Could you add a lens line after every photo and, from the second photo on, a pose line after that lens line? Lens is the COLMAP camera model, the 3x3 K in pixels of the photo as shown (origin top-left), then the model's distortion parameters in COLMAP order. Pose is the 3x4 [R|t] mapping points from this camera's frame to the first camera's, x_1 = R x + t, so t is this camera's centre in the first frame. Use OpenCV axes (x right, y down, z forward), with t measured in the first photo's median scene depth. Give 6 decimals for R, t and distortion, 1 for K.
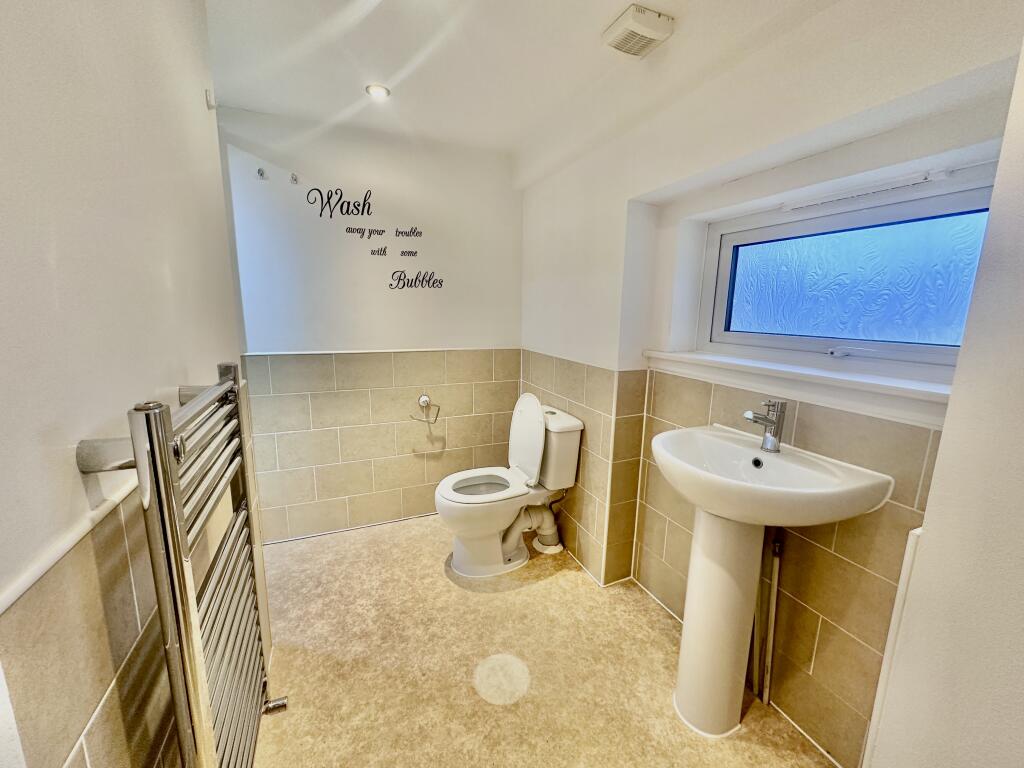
lens RADIAL K [[409.9, 0, 515.1], [0, 409.9, 381.9], [0, 0, 1]] dist [-0.003991, 0.000862]
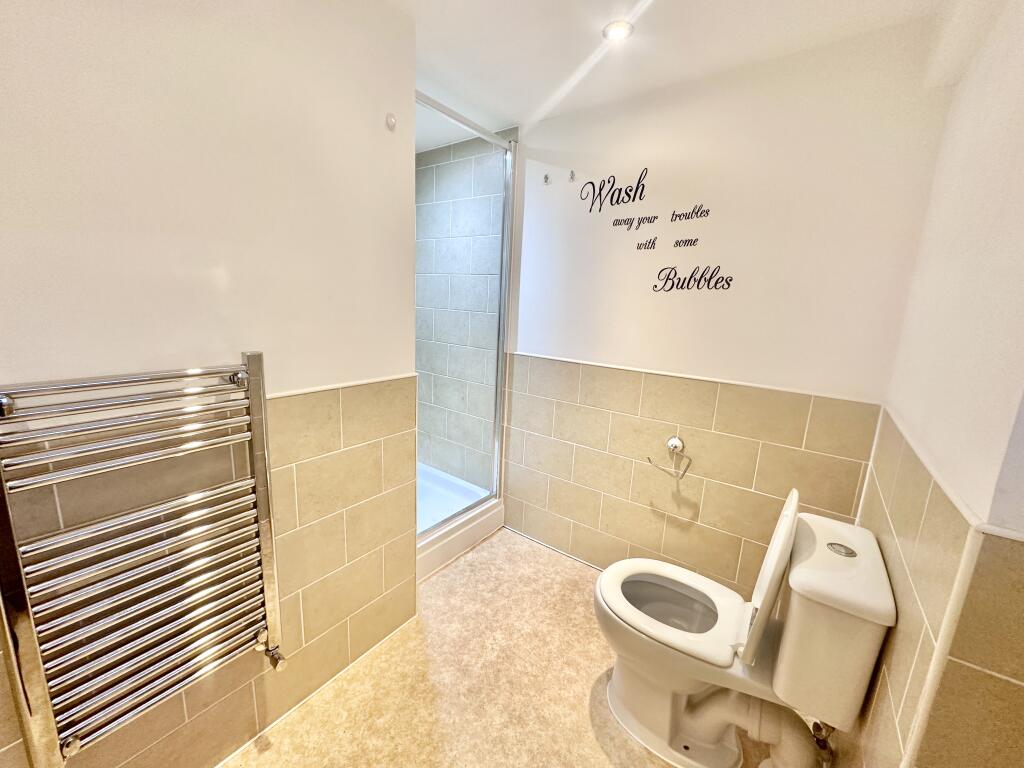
lens RADIAL K [[409.9, 0, 512.9], [0, 409.9, 383.1], [0, 0, 1]] dist [-0.003991, 0.000862]
pose [[0.504336, 0.174425, -0.845708, 0.261414], [-0.194237, 0.977203, 0.085712, -0.077100], [0.841378, 0.121040, 0.526718, 0.413049]]
